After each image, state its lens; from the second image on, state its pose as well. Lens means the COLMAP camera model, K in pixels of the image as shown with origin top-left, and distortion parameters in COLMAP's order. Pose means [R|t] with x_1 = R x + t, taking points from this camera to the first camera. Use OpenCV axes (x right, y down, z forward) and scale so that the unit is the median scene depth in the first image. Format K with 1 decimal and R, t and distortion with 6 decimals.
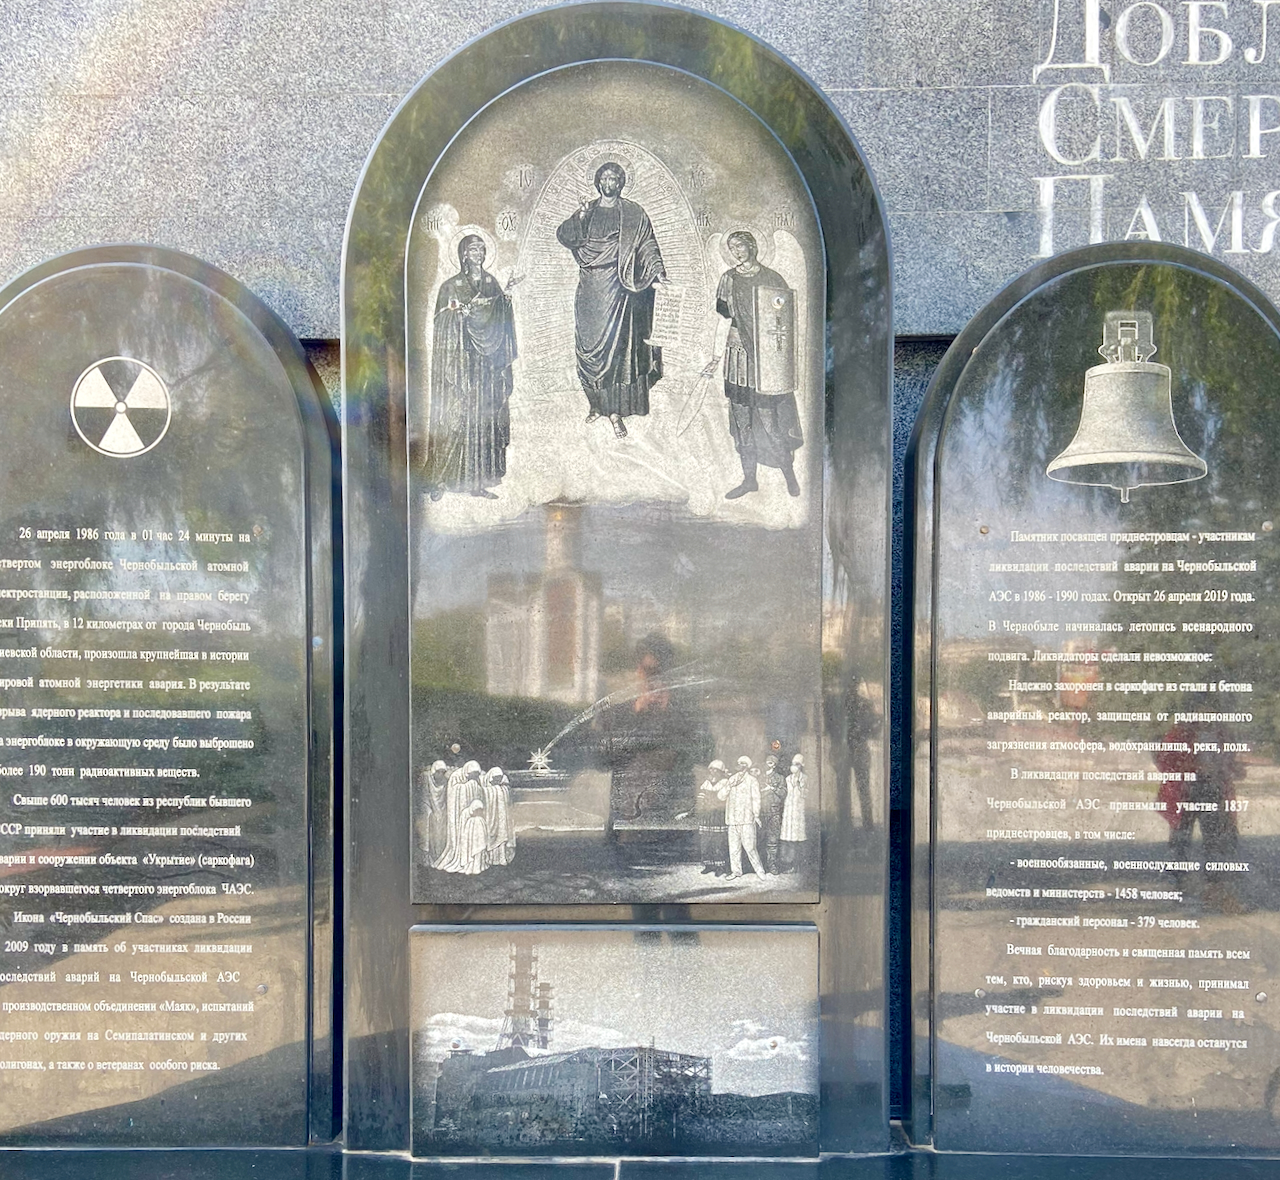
lens RADIAL K [[1325.7, 0, 643.0], [0, 1325.7, 722.9], [0, 0, 1]] dist [0.121255, -0.152628]
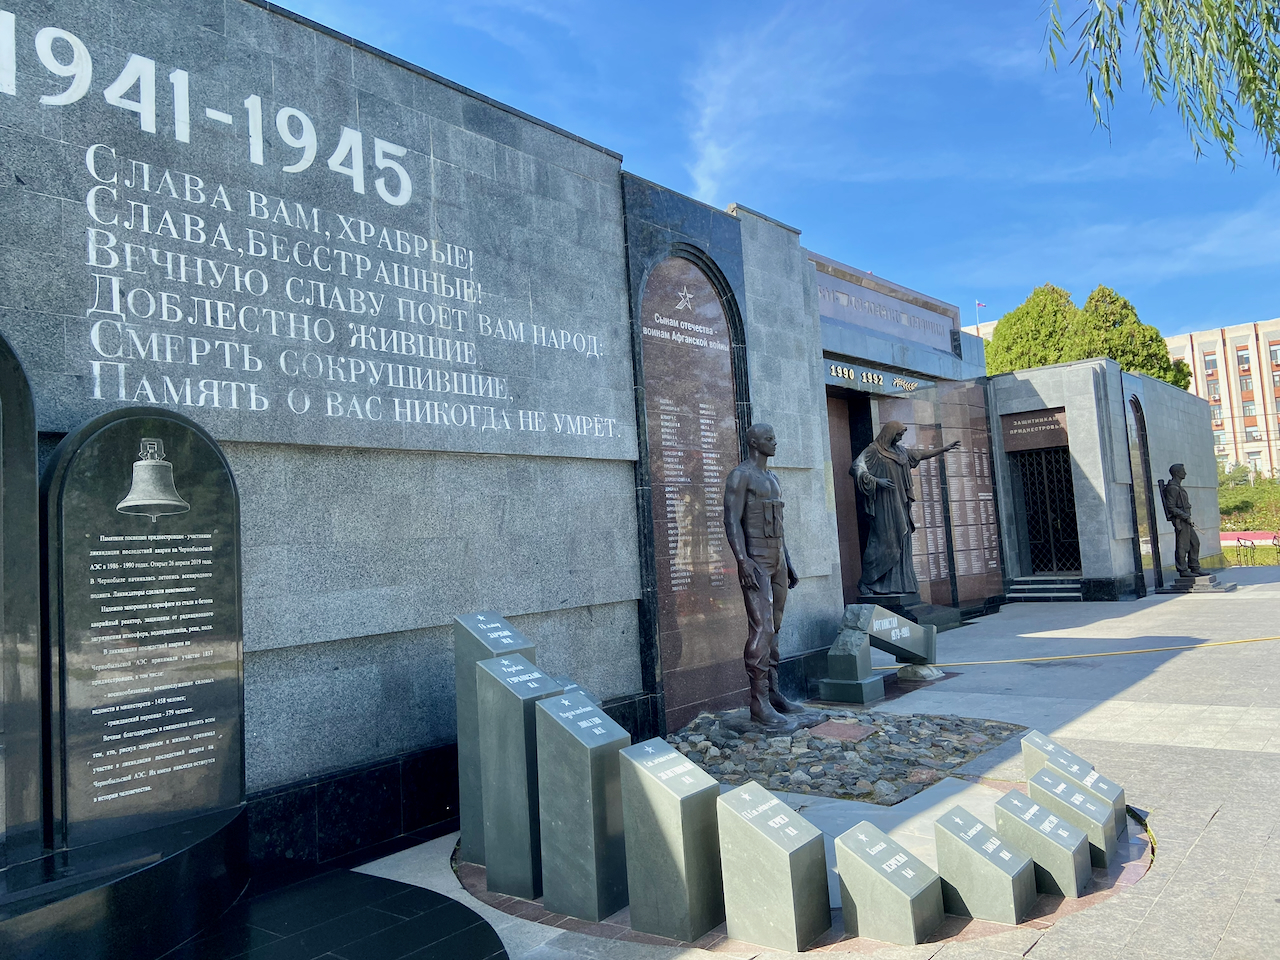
lens RADIAL K [[961.1, 0, 643.0], [0, 961.1, 468.0], [0, 0, 1]] dist [0.126876, -0.155564]
pose [[0.609818, 0.025504, 0.792131, -0.383880], [0.090152, 0.990763, -0.101302, -0.013176], [-0.787397, 0.133188, 0.601886, -0.548970]]
